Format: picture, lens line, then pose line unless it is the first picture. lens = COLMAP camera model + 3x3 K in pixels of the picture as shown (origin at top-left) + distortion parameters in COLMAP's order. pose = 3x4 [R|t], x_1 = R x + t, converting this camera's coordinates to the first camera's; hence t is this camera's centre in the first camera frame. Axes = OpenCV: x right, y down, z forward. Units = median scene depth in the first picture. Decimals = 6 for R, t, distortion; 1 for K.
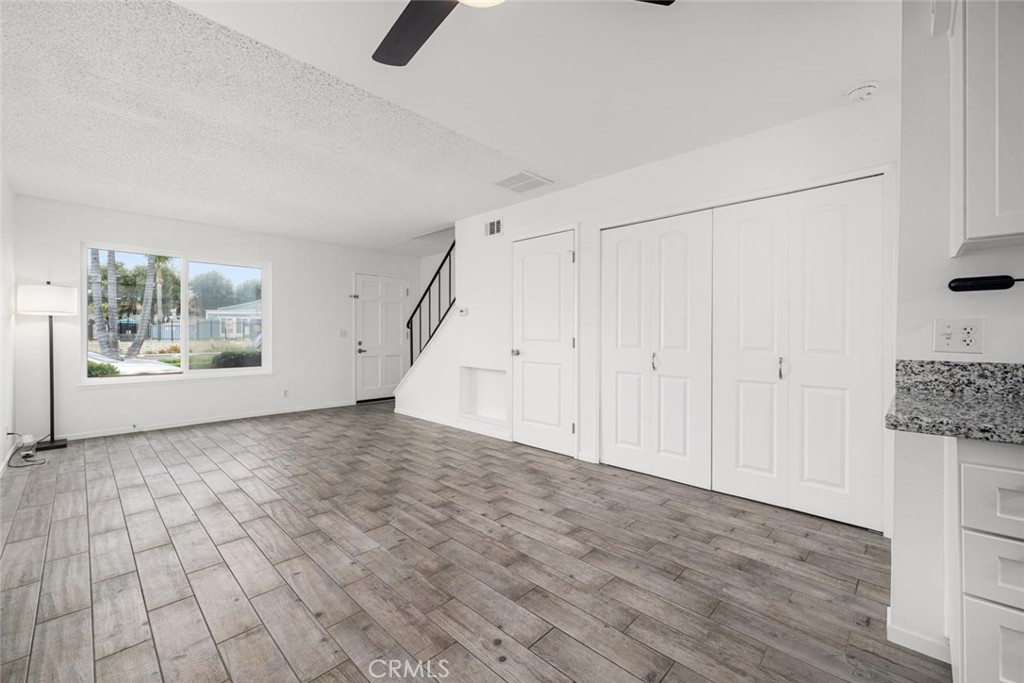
lens RADIAL K [[418.5, 0, 513.0], [0, 418.5, 336.0], [0, 0, 1]] dist [-0.000211, -0.000057]
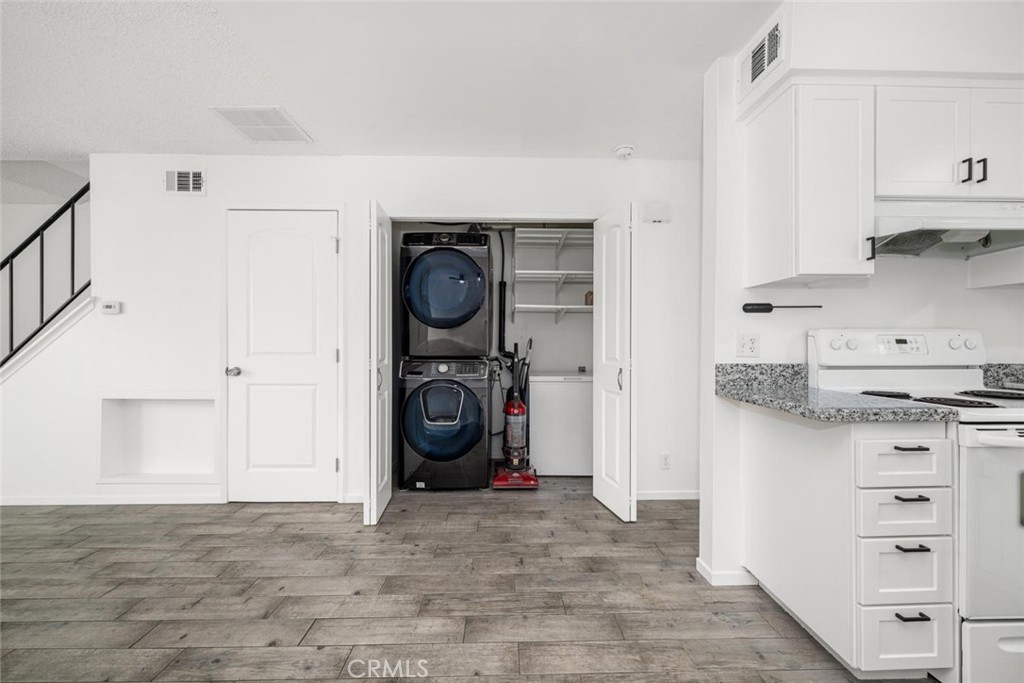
lens RADIAL K [[409.1, 0, 515.8], [0, 409.1, 343.2], [0, 0, 1]] dist [-0.000125, 0.000005]
pose [[0.702520, -0.000904, 0.711664, -0.215293], [0.005257, 0.999978, -0.003920, -0.002436], [-0.711645, 0.006495, 0.702509, 0.294871]]
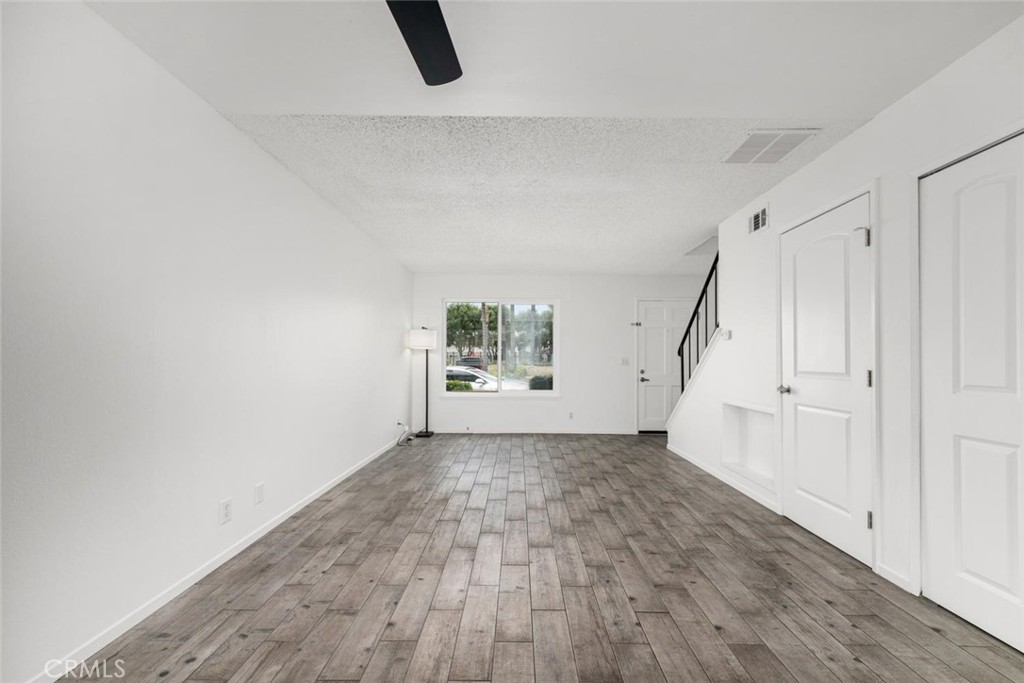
lens RADIAL K [[414.5, 0, 517.0], [0, 414.5, 356.2], [0, 0, 1]] dist [0.000434, -0.000236]
pose [[0.684548, -0.006657, -0.728938, 0.304406], [-0.007356, 0.999844, -0.016039, -0.002934], [0.728931, 0.016341, 0.684392, 0.284383]]
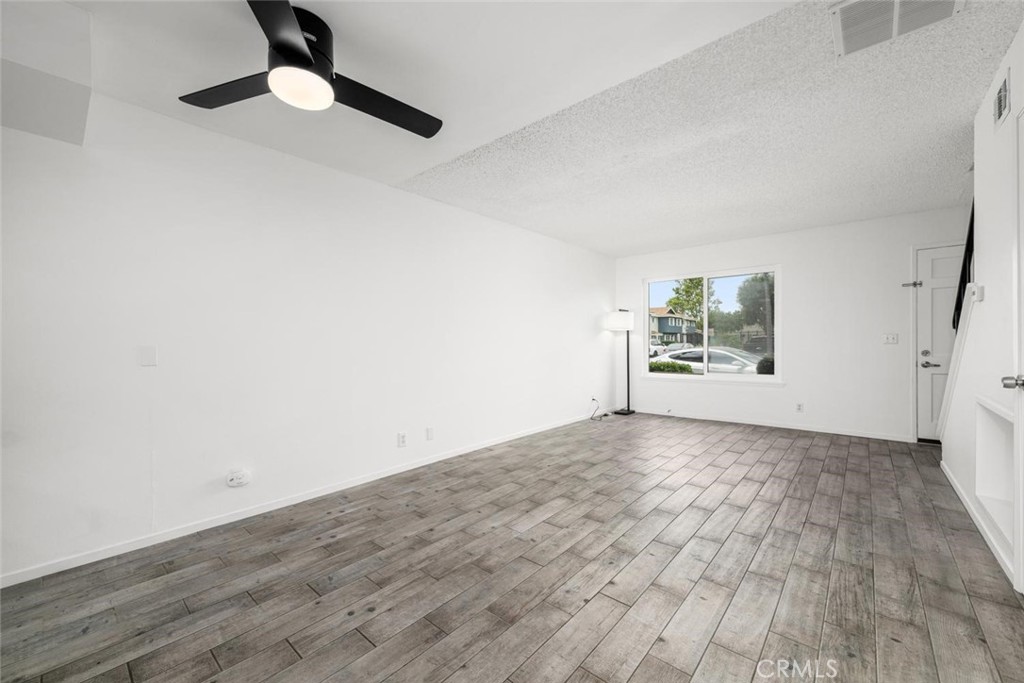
lens RADIAL K [[410.1, 0, 514.8], [0, 410.1, 346.8], [0, 0, 1]] dist [0.000174, -0.000152]
pose [[0.040356, 0.007308, -0.999159, 0.580497], [0.004404, 0.999962, 0.007492, -0.001523], [0.999176, -0.004703, 0.040323, 0.708934]]
